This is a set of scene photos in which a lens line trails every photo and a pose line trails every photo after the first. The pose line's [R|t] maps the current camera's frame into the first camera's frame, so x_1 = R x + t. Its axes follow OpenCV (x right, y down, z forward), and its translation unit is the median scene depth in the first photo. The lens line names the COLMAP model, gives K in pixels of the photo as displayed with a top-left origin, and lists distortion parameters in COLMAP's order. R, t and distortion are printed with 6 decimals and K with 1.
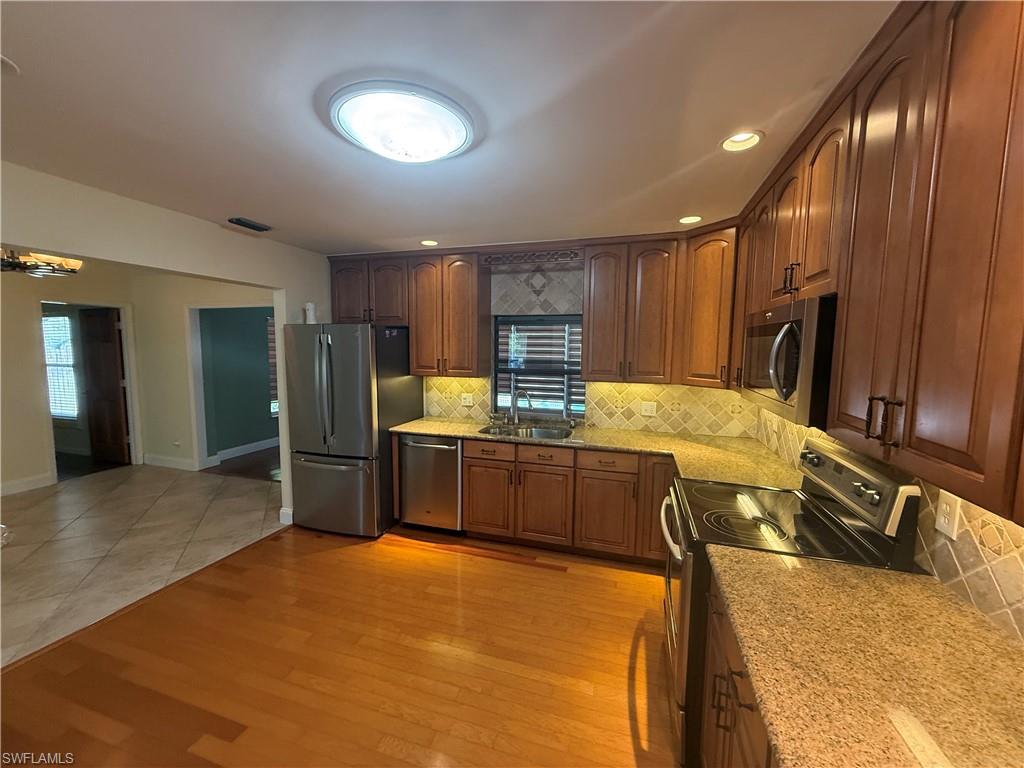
lens RADIAL K [[404.4, 0, 513.1], [0, 404.4, 382.0], [0, 0, 1]] dist [-0.001673, -0.000313]
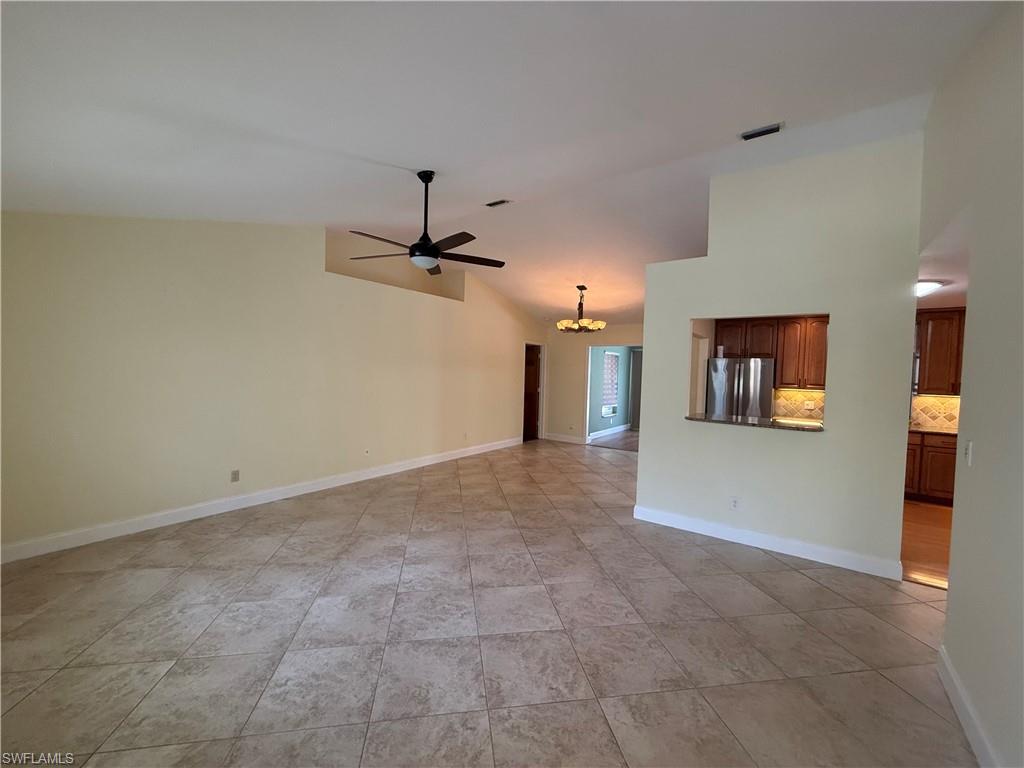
lens RADIAL K [[404.4, 0, 513.1], [0, 404.4, 382.0], [0, 0, 1]] dist [-0.001673, -0.000313]
pose [[0.946564, 0.025139, -0.321535, -0.793861], [-0.044357, 0.997631, -0.052583, 0.098601], [0.319451, 0.064035, 0.945437, -0.980691]]
